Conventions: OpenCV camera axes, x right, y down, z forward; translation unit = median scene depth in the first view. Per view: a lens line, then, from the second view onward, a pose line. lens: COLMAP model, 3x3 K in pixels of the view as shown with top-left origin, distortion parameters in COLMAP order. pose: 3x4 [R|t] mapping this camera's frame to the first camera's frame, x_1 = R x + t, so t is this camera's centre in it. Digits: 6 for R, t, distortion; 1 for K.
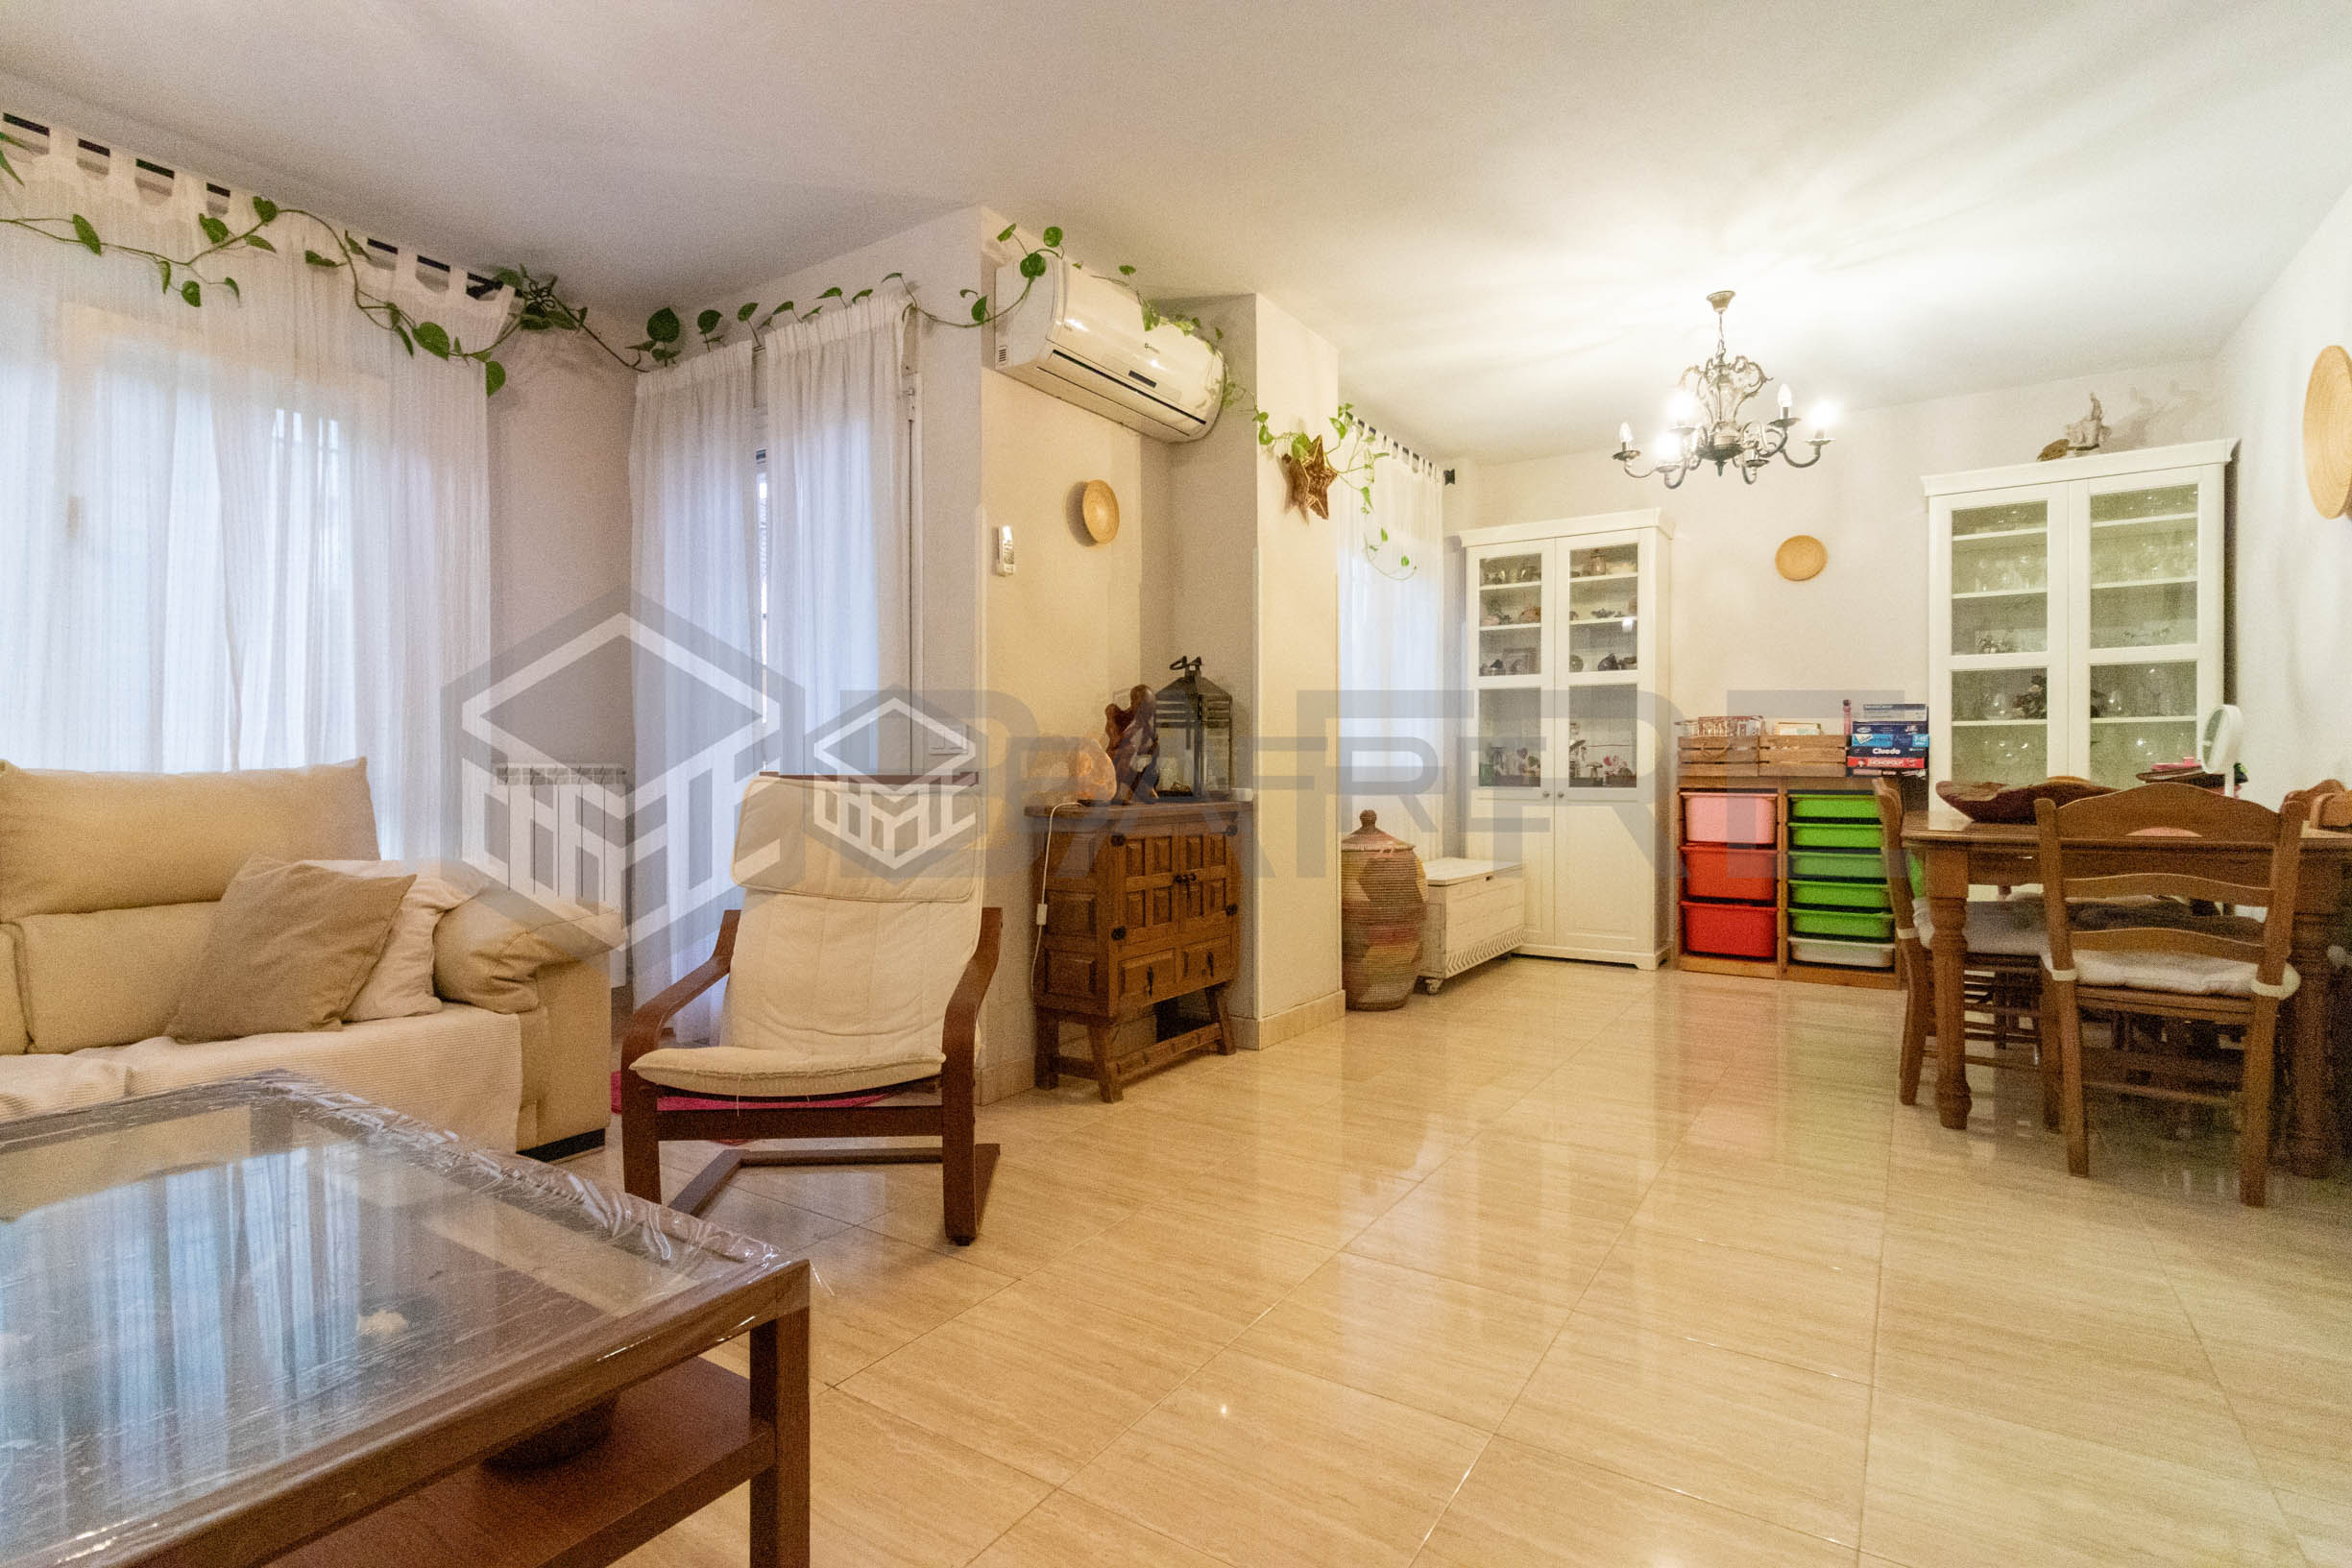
lens RADIAL K [[1136.7, 0, 1143.7], [0, 1136.7, 779.5], [0, 0, 1]] dist [0.001188, 0.000691]
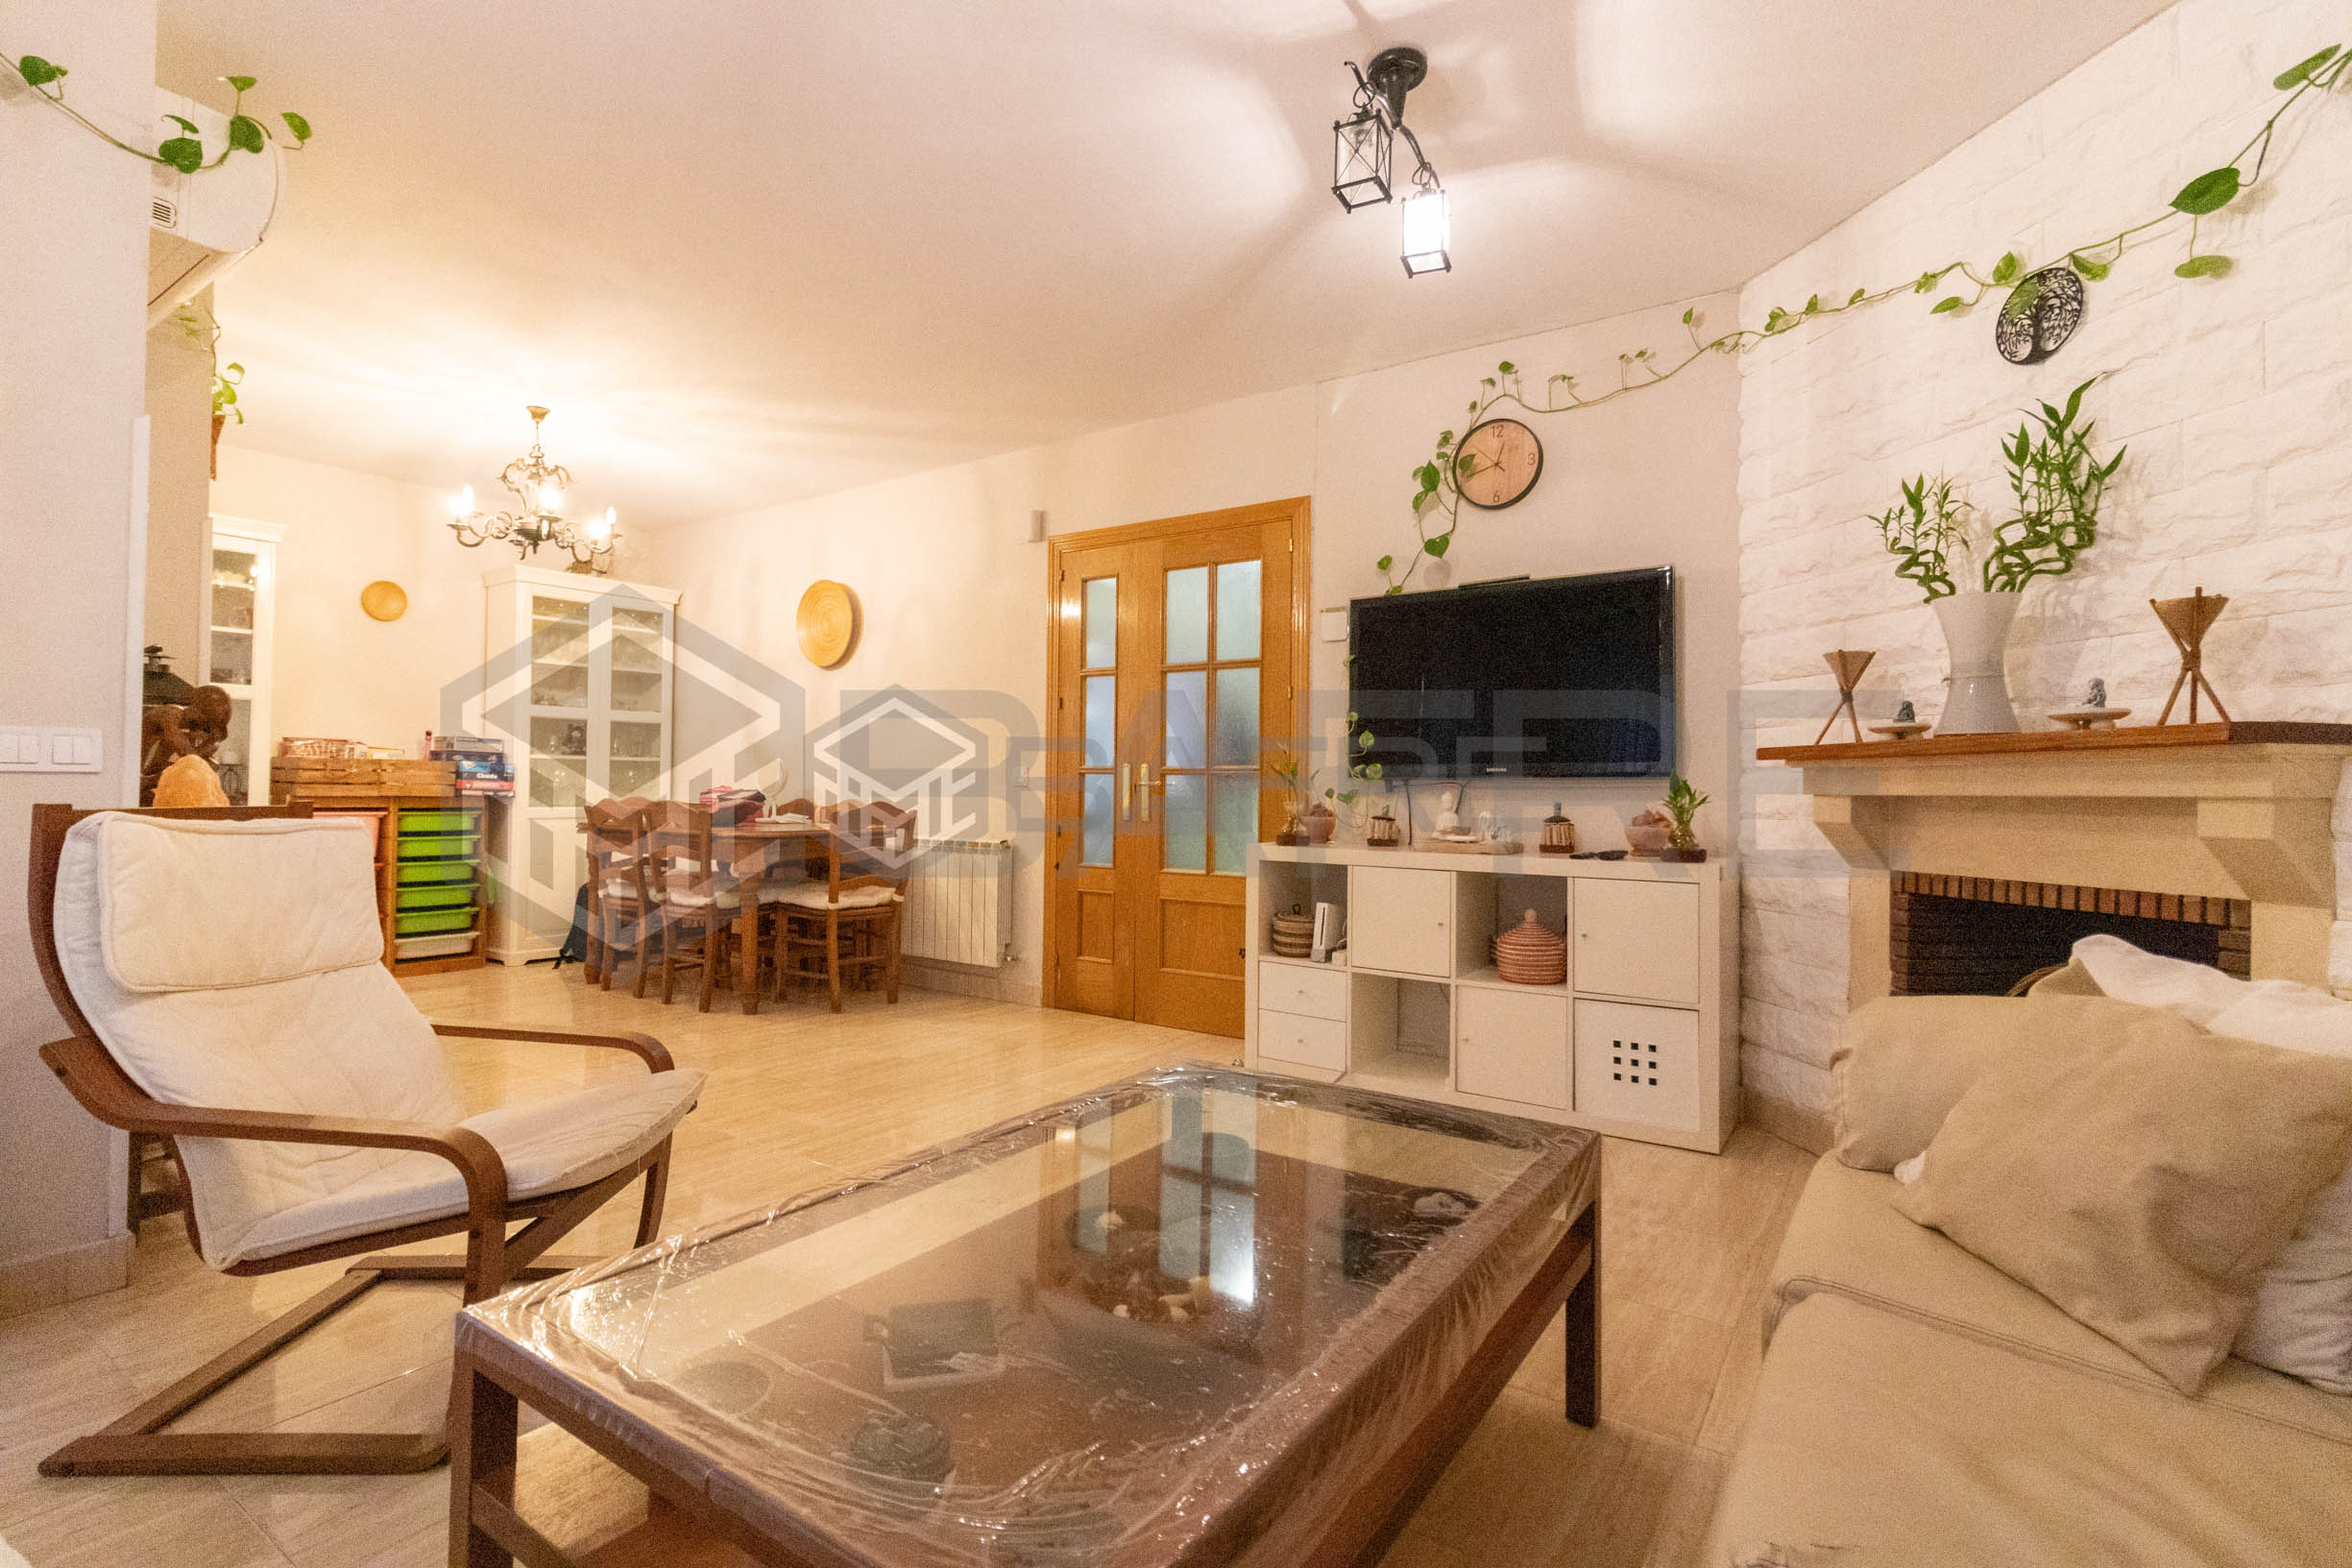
lens RADIAL K [[1088.4, 0, 1163.3], [0, 1088.4, 777.8], [0, 0, 1]] dist [-0.000178, 0.000462]
pose [[0.008787, 0.012494, 0.999883, -0.777187], [0.000785, 0.999922, -0.012502, -0.010809], [-0.999961, 0.000895, 0.008776, 0.360135]]
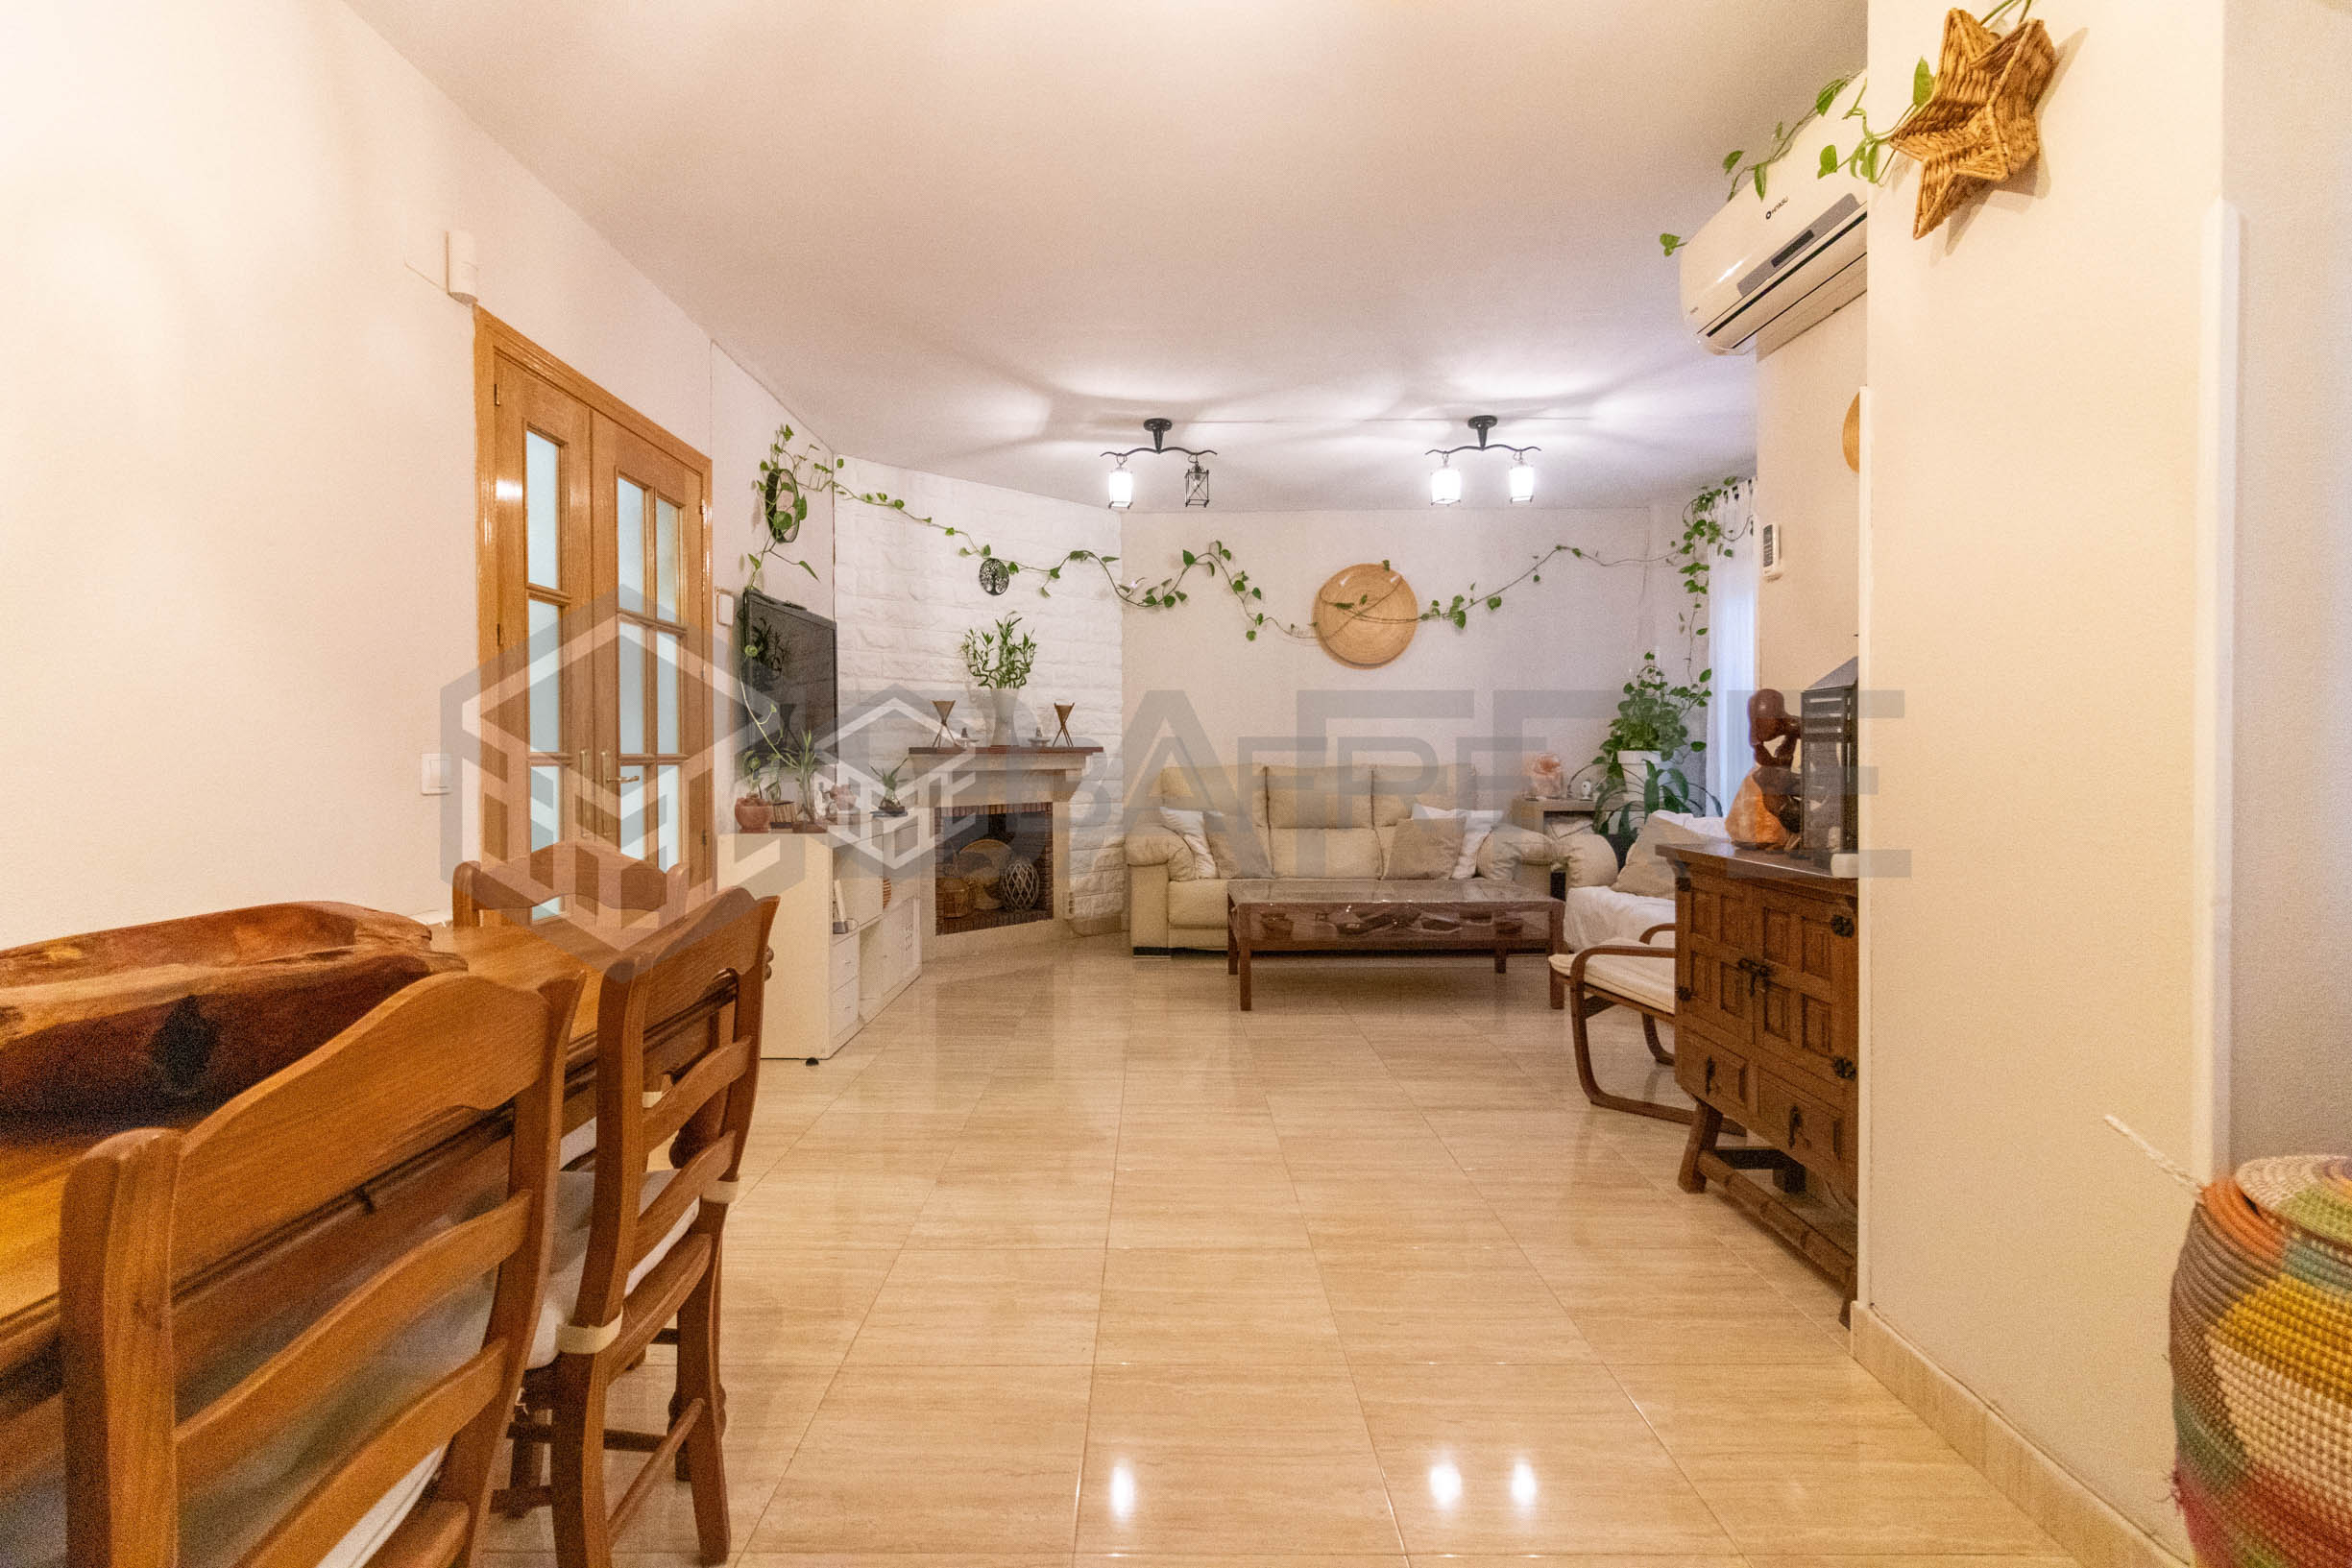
lens RADIAL K [[1104.6, 0, 1176.0], [0, 1104.6, 784.0], [0, 0, 1]] dist [0.000448, 0.000127]
pose [[-0.819729, 0.020290, -0.572392, 0.766140], [0.000455, 0.999395, 0.034776, -0.048895], [0.572751, 0.028246, -0.819242, 1.463678]]
